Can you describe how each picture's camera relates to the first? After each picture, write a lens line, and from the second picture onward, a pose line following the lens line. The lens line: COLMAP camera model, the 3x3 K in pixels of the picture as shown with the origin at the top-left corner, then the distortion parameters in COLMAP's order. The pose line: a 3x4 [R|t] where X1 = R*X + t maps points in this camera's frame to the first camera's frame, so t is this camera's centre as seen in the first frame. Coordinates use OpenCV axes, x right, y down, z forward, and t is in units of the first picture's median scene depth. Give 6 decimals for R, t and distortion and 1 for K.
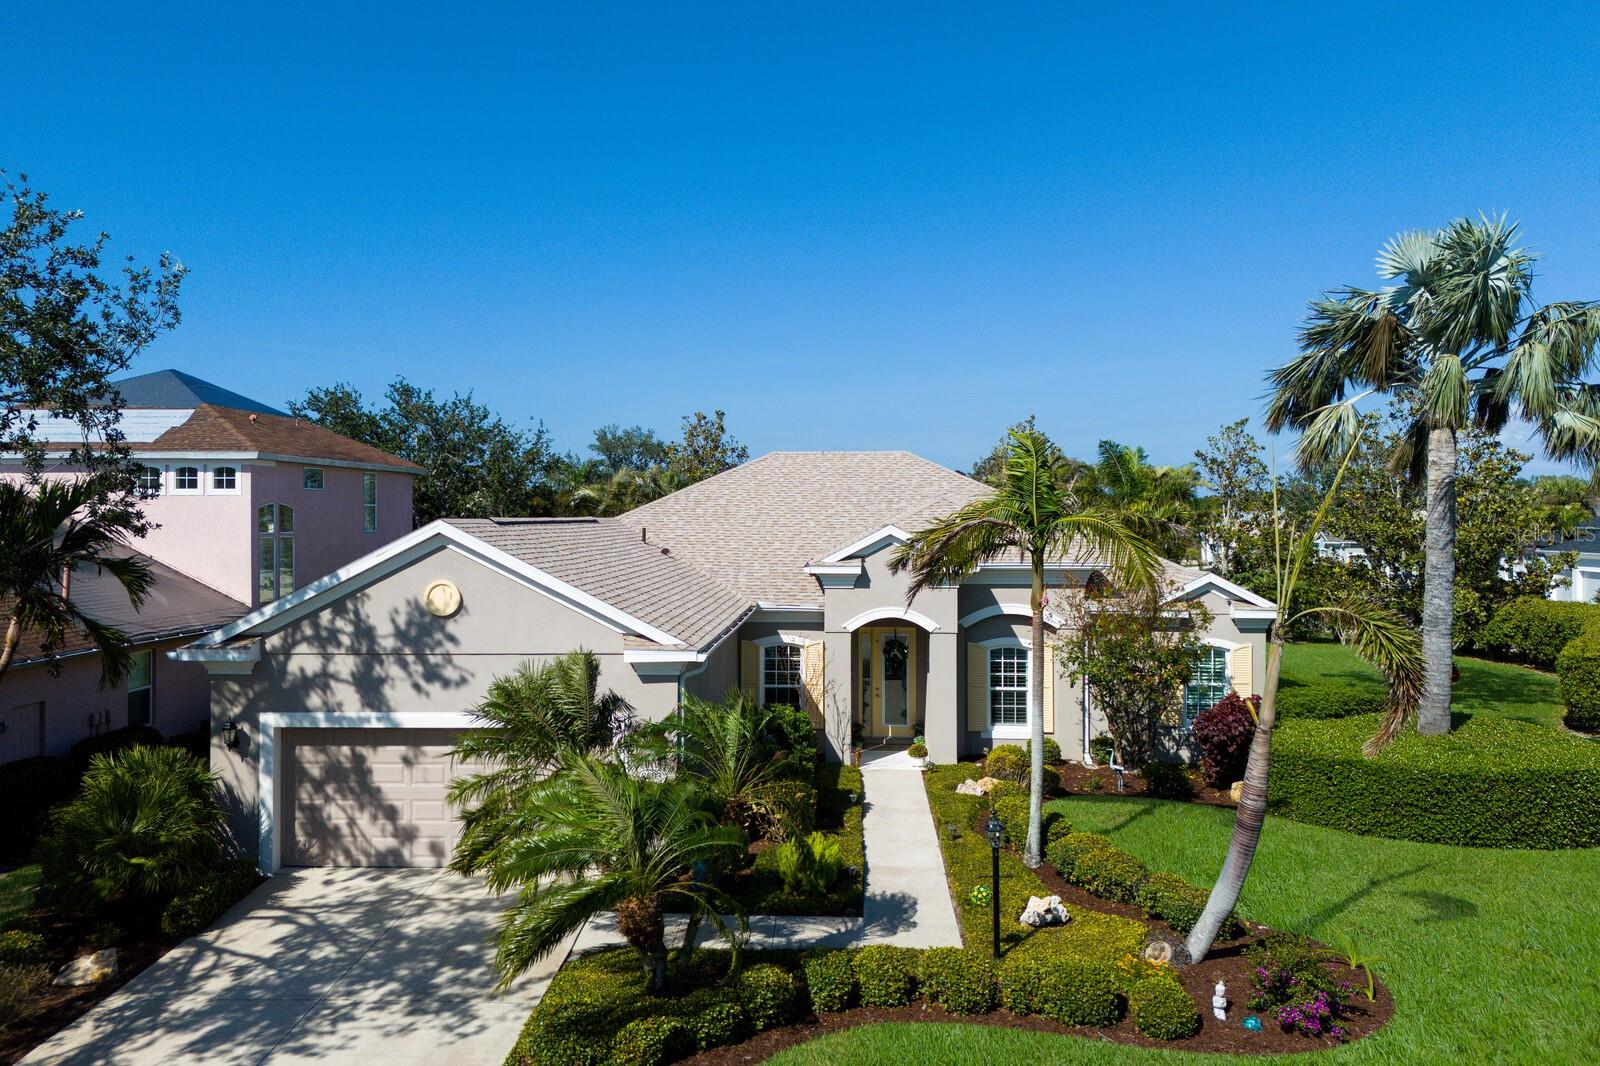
lens RADIAL K [[1192.2, 0, 796.6], [0, 1192.2, 557.0], [0, 0, 1]] dist [0.108021, -0.118837]
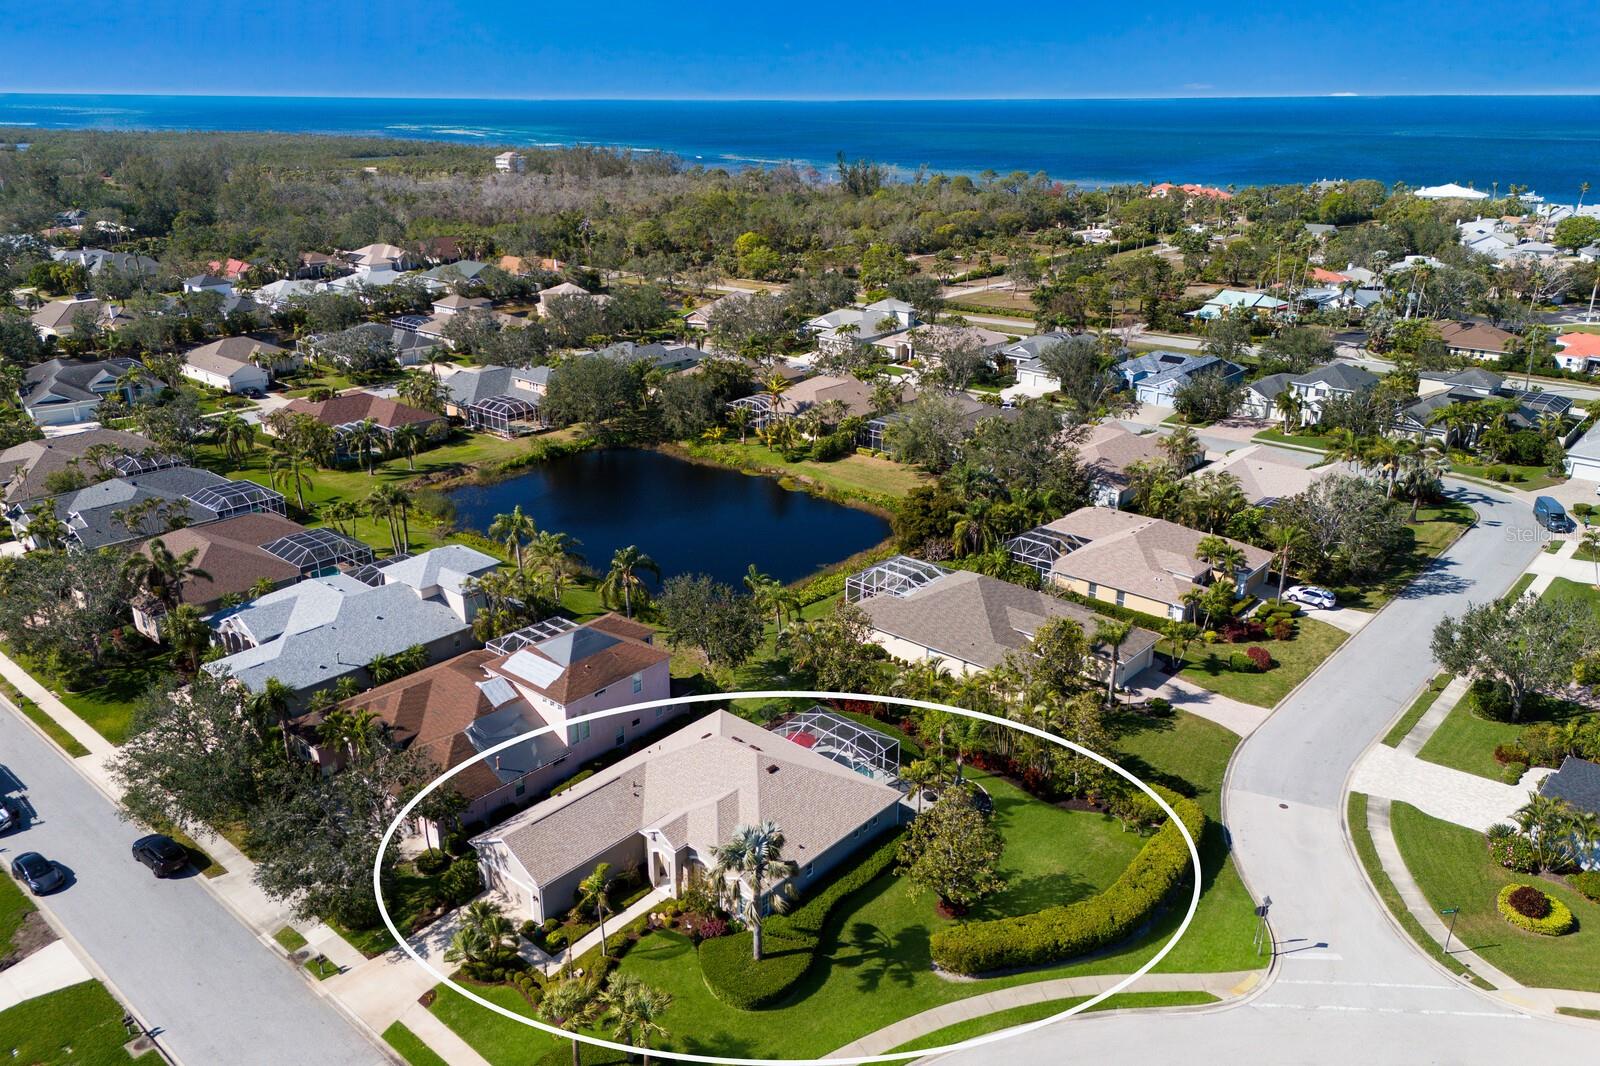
lens RADIAL K [[1192.2, 0, 796.6], [0, 1192.2, 557.0], [0, 0, 1]] dist [0.108021, -0.118837]
pose [[0.778578, 0.237226, -0.580982, 2.909265], [-0.022241, 0.935647, 0.352237, -2.612719], [0.627153, -0.261322, 0.733750, -1.329255]]
